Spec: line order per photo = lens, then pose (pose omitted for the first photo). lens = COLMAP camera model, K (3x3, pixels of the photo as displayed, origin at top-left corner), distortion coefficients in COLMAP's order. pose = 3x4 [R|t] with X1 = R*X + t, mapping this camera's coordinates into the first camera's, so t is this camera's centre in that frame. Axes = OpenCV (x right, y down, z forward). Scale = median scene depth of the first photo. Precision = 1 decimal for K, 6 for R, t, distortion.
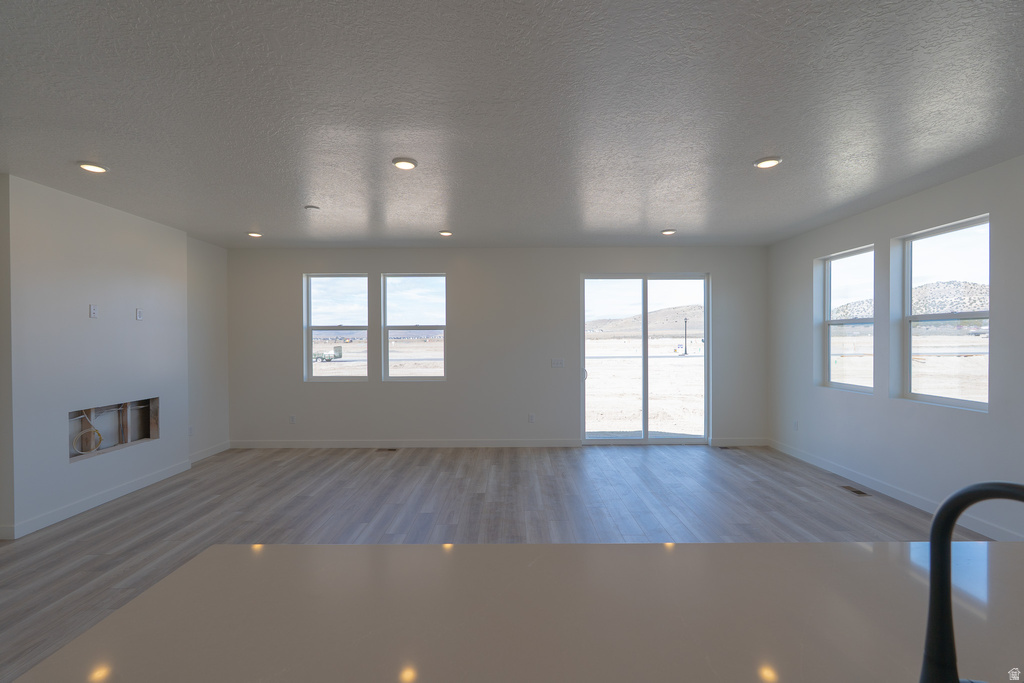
lens RADIAL K [[458.0, 0, 518.0], [0, 458.0, 342.9], [0, 0, 1]] dist [0.000085, 0.000125]
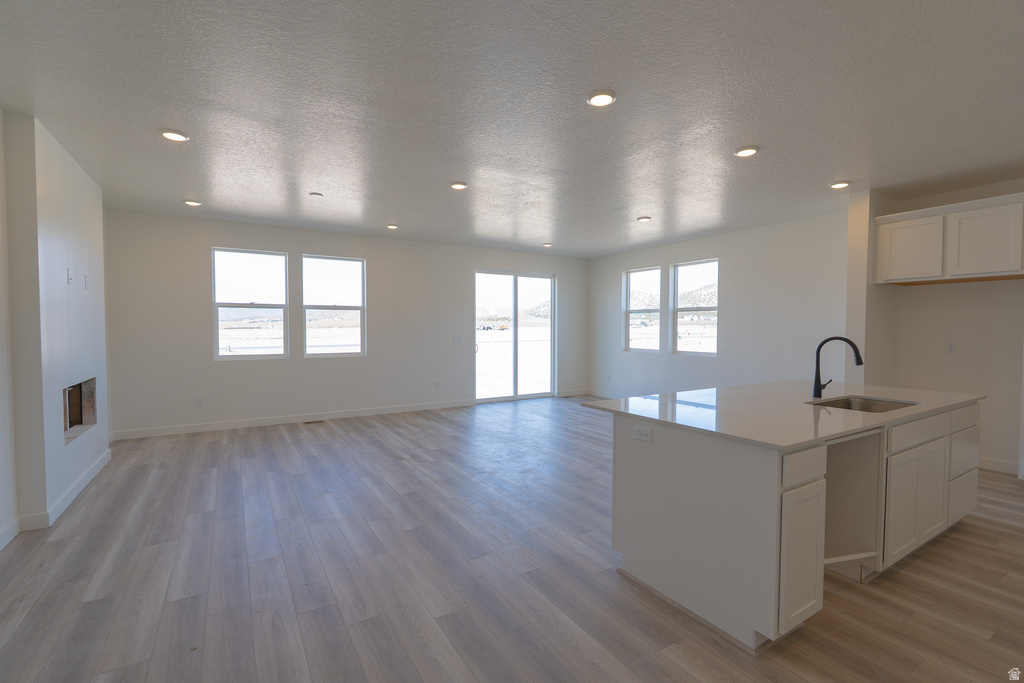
lens RADIAL K [[458.0, 0, 518.0], [0, 458.0, 342.9], [0, 0, 1]] dist [0.000085, 0.000125]
pose [[0.848662, -0.011701, 0.528806, -0.433806], [-0.000887, 0.999722, 0.023545, 0.024271], [-0.528935, -0.020451, 0.848416, -0.138569]]
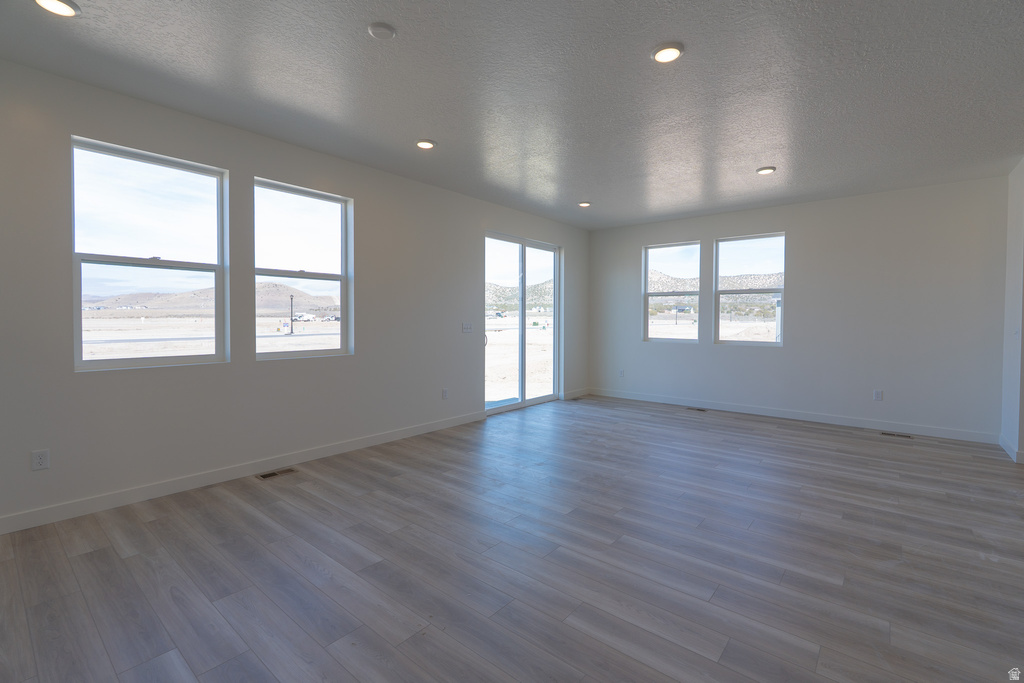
lens RADIAL K [[458.7, 0, 513.2], [0, 458.7, 331.0], [0, 0, 1]] dist [-0.000075, -0.000216]
pose [[0.642959, -0.013166, 0.765787, -0.534905], [0.000247, 0.999856, 0.016983, 0.035425], [-0.765900, -0.010730, 0.642870, 0.368998]]
